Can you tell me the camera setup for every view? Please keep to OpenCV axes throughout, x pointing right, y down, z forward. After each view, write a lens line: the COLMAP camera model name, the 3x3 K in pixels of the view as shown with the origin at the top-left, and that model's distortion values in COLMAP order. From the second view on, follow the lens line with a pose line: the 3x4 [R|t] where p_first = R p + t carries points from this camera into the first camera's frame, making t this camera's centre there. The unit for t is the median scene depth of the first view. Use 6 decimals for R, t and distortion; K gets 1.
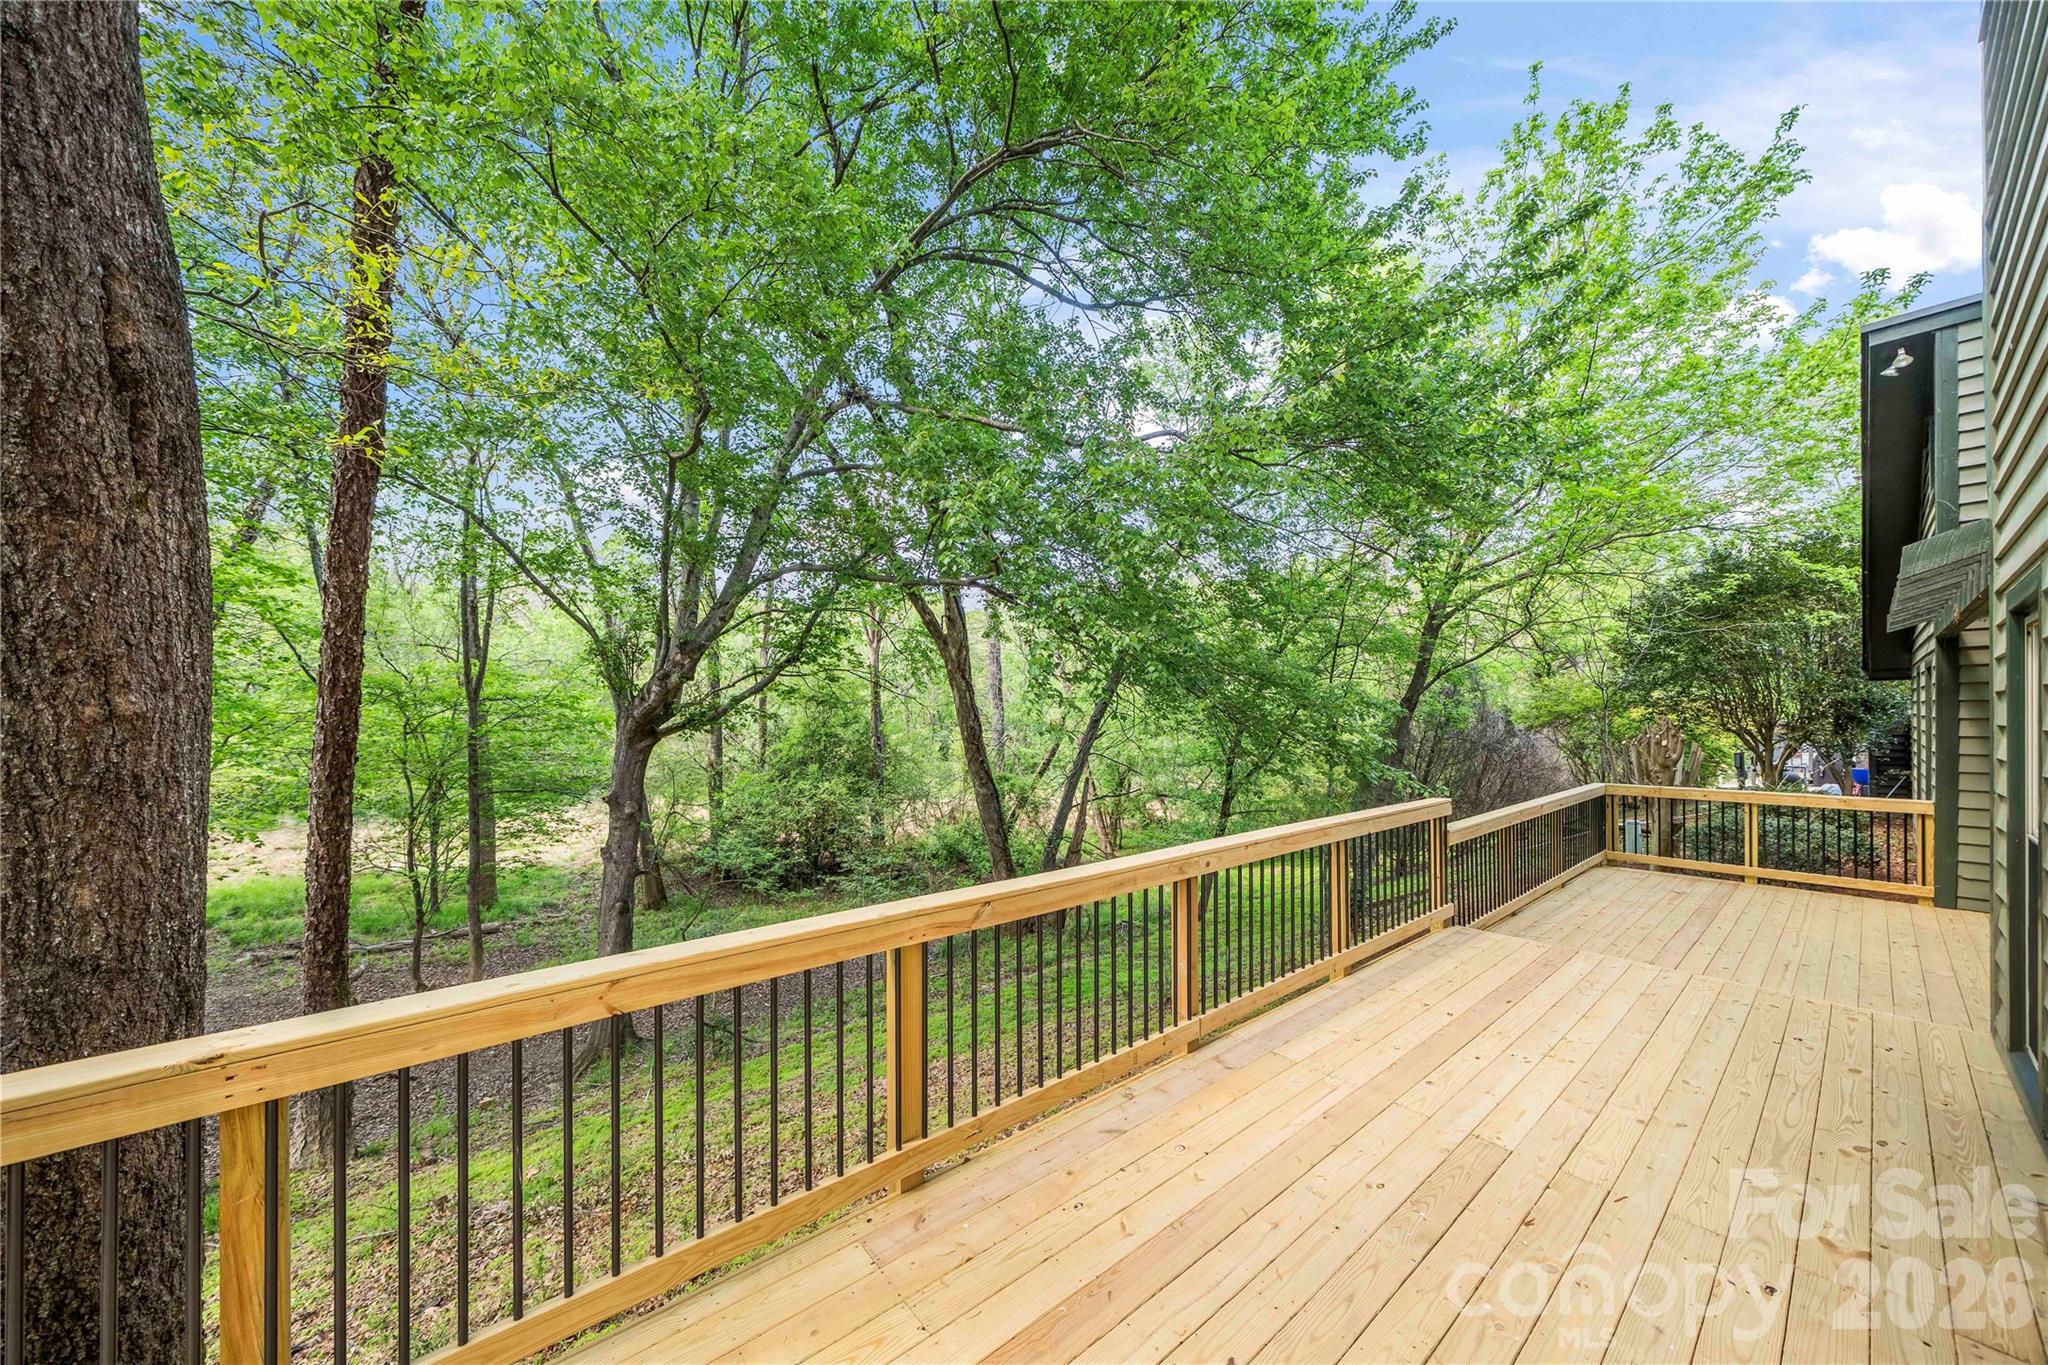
lens RADIAL K [[700.1, 0, 1022.2], [0, 700.1, 717.4], [0, 0, 1]] dist [-0.005229, -0.000268]
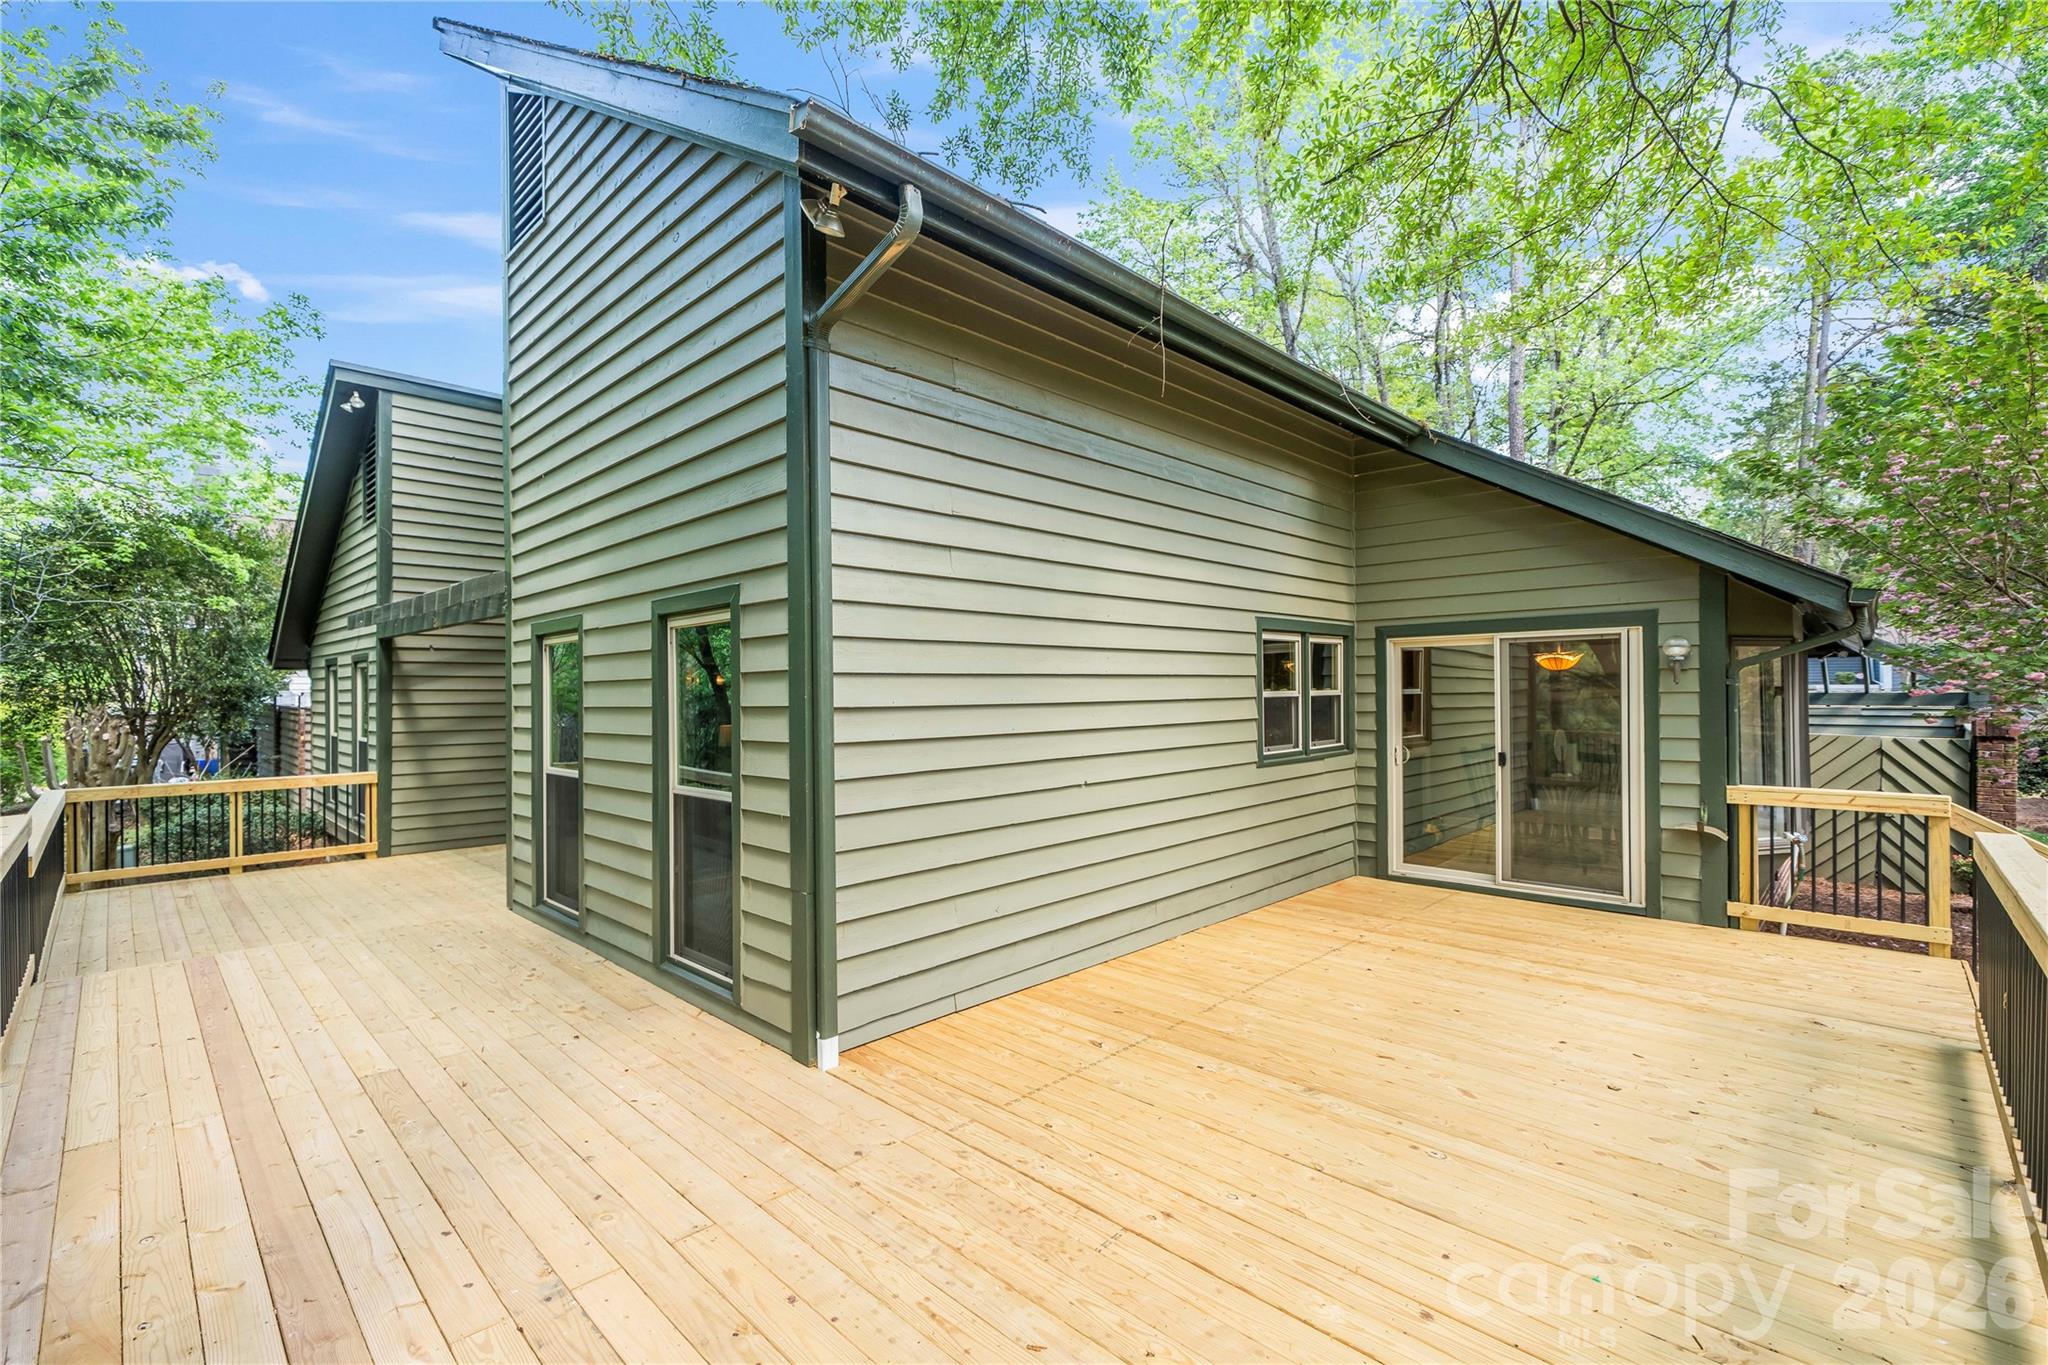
lens RADIAL K [[881.0, 0, 1022.9], [0, 881.0, 691.0], [0, 0, 1]] dist [-0.000595, -0.000225]
pose [[-0.115618, 0.006982, 0.993269, -0.351538], [0.014172, 0.999885, -0.005379, 0.004126], [-0.993193, 0.013455, -0.115704, 0.045860]]
